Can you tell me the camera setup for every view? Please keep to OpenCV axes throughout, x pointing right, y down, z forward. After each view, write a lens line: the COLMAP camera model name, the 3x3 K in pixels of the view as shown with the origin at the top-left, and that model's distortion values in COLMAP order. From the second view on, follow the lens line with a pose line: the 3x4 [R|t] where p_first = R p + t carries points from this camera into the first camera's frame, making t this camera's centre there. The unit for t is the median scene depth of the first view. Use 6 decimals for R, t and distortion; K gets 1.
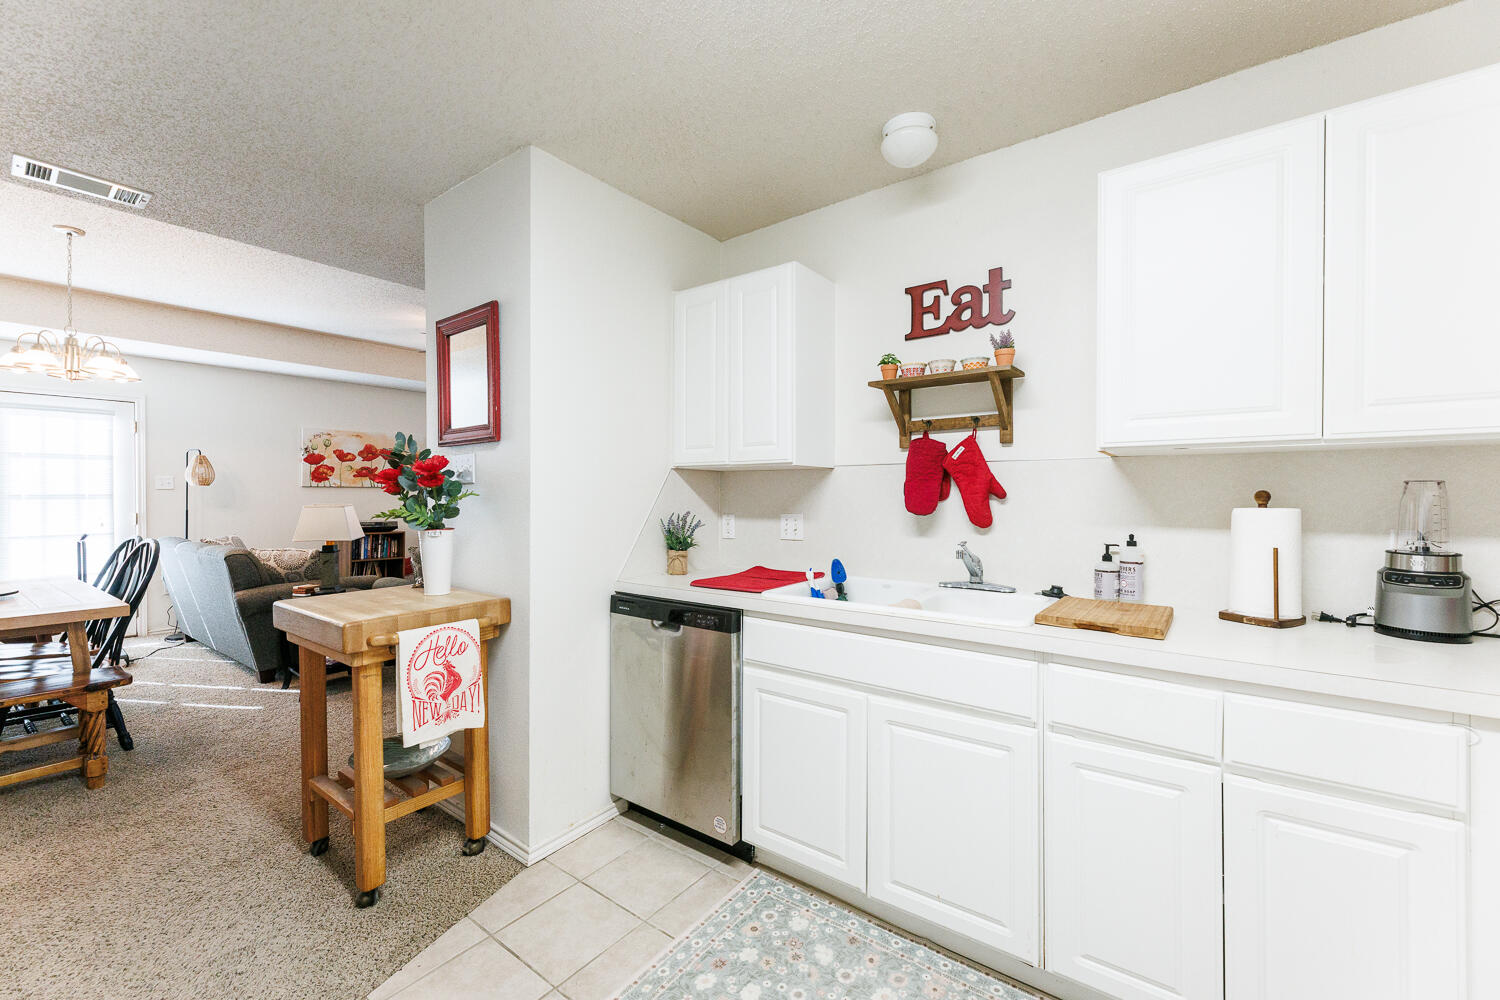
lens RADIAL K [[611.7, 0, 750.5], [0, 611.7, 502.4], [0, 0, 1]] dist [0.001528, 0.000651]
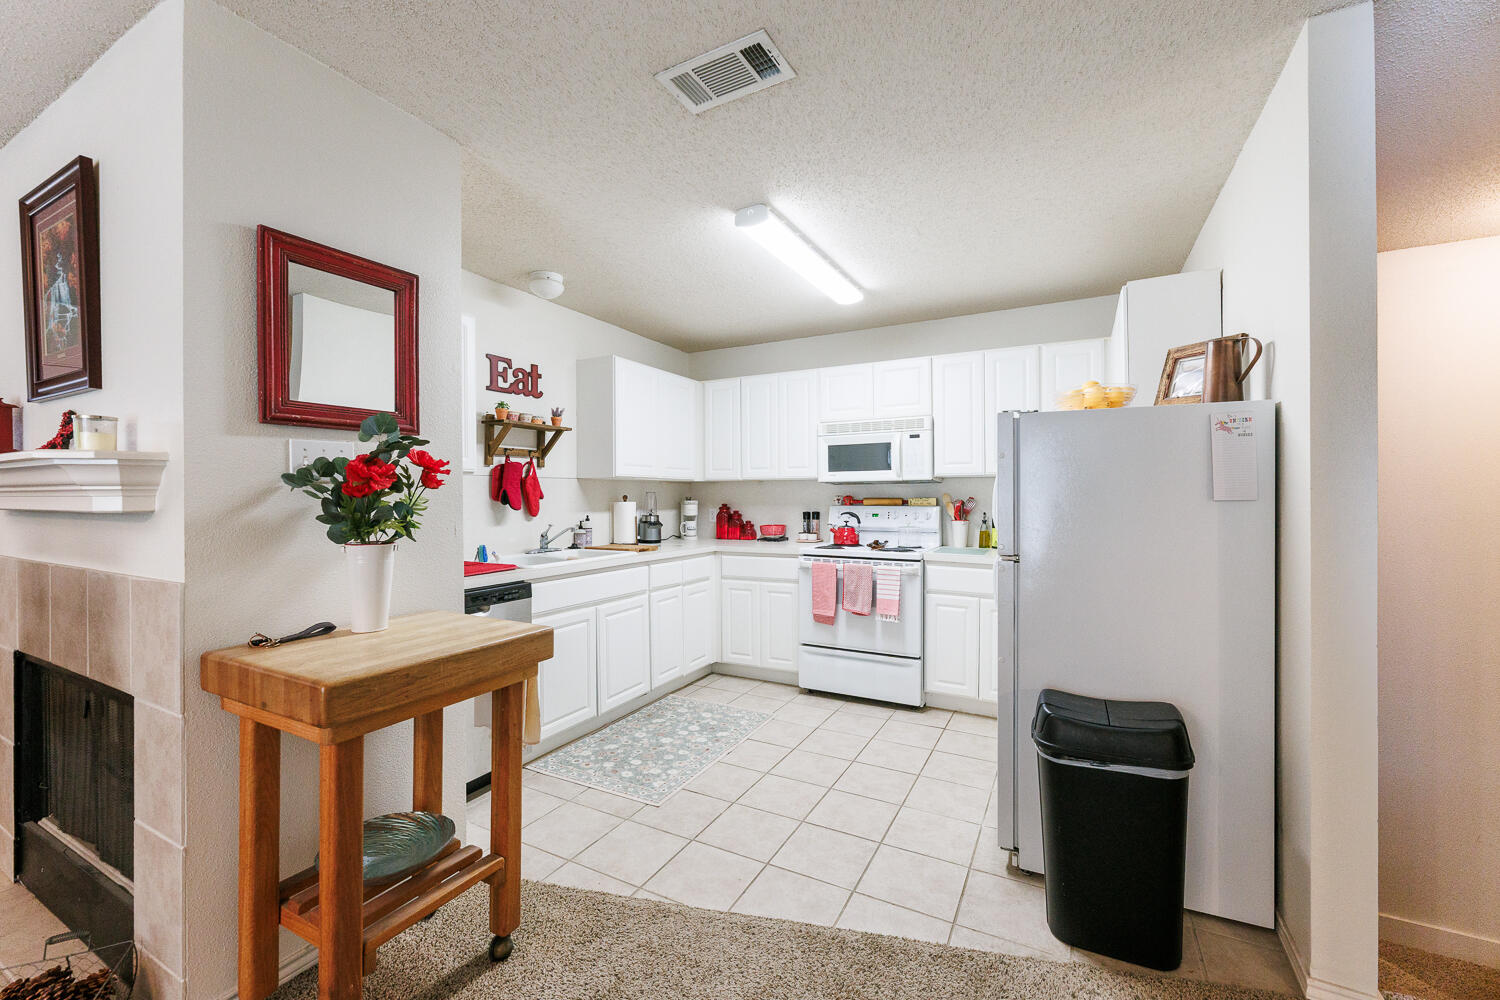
lens RADIAL K [[607.2, 0, 746.5], [0, 607.2, 499.0], [0, 0, 1]] dist [-0.001054, -0.000050]
pose [[-0.152404, -0.003399, 0.988313, -1.491835], [0.015824, 0.999858, 0.005879, -0.008445], [-0.988192, 0.016535, -0.152328, 0.740371]]
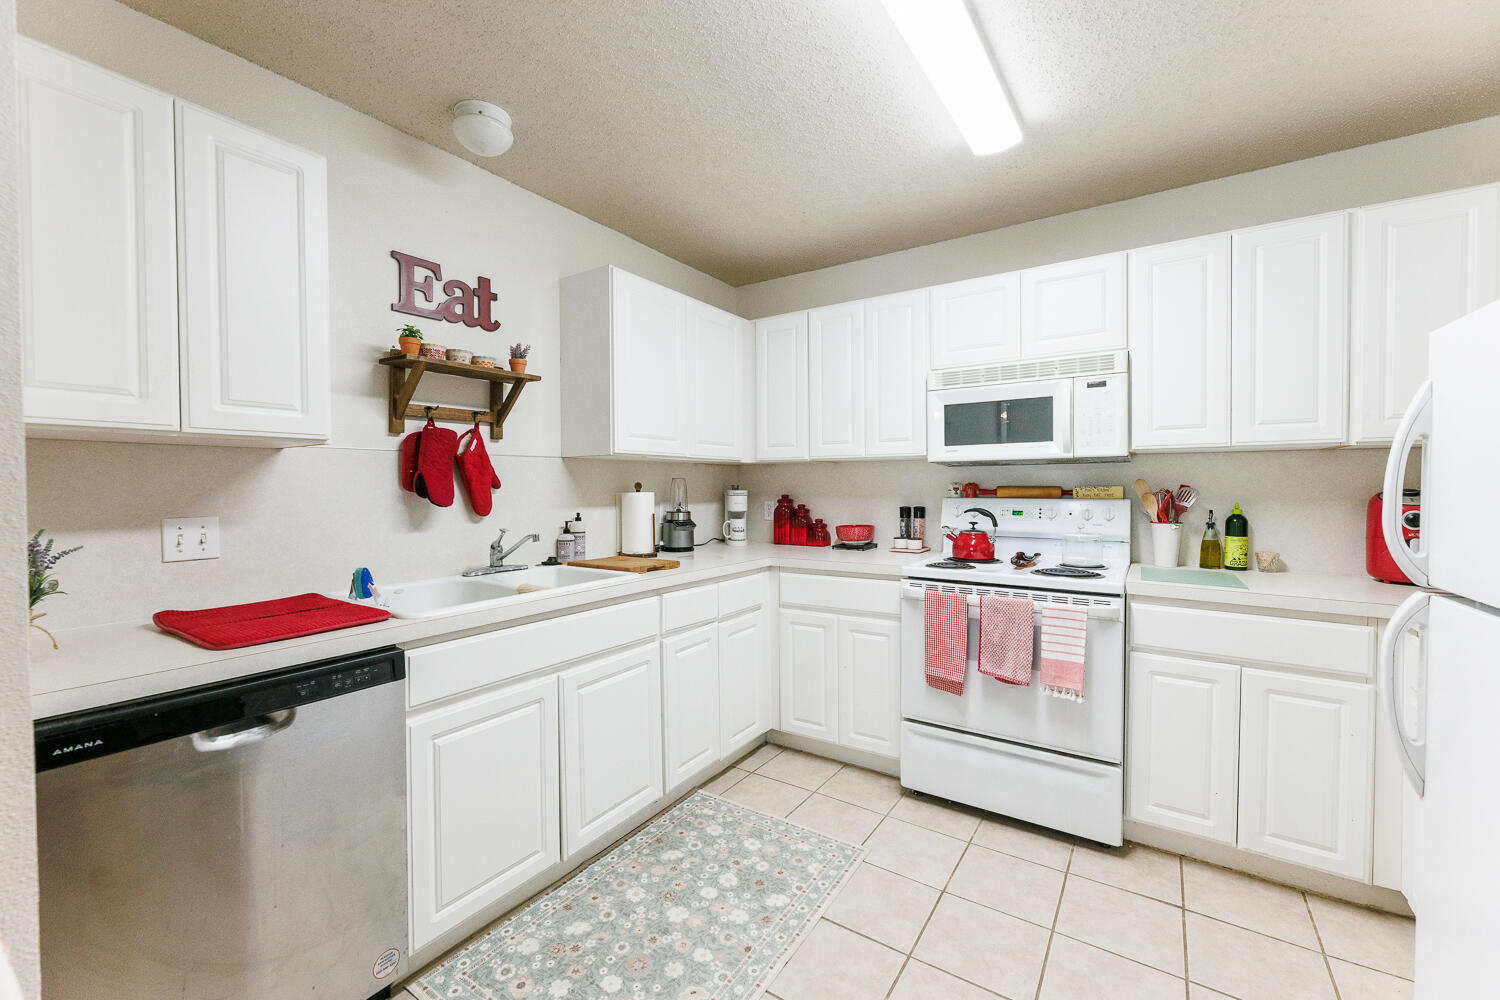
lens RADIAL K [[605.3, 0, 757.1], [0, 605.3, 496.1], [0, 0, 1]] dist [-0.001564, -0.000228]
pose [[-0.061204, -0.017356, 0.997974, -0.776863], [0.017141, 0.999683, 0.018437, -0.005485], [-0.997978, 0.018234, -0.060887, 0.640037]]
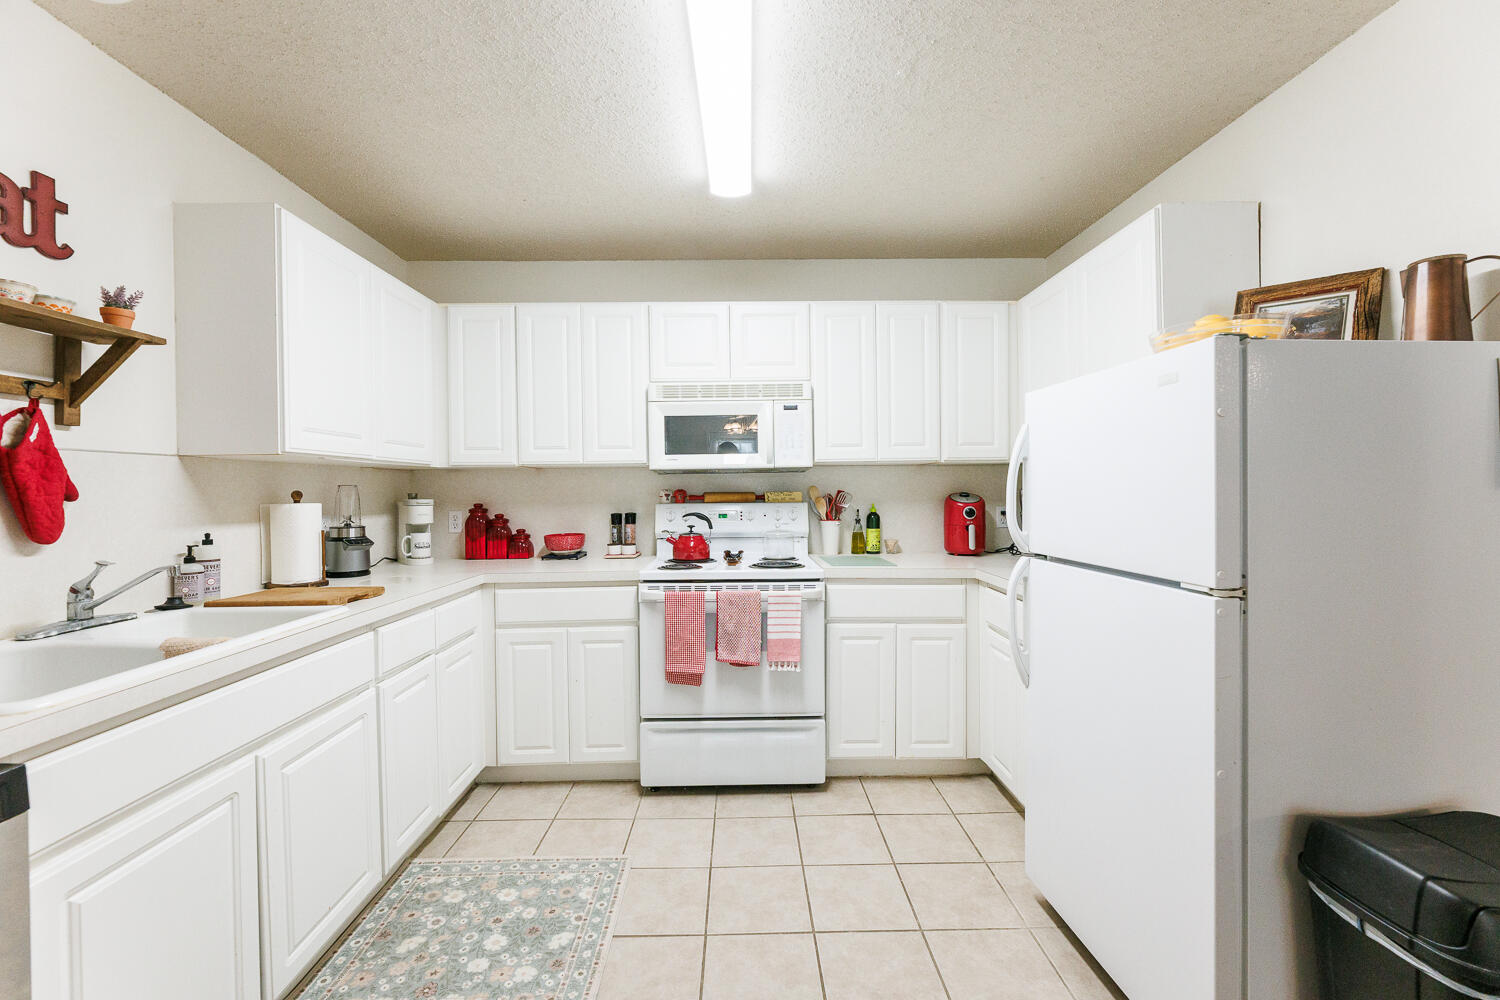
lens RADIAL K [[609.0, 0, 750.5], [0, 609.0, 494.5], [0, 0, 1]] dist [-0.001789, -0.000231]
pose [[-0.615861, 0.000630, 0.787855, -0.711410], [0.020606, 0.999670, 0.015307, -0.009180], [-0.787585, 0.025661, -0.615671, 0.870121]]
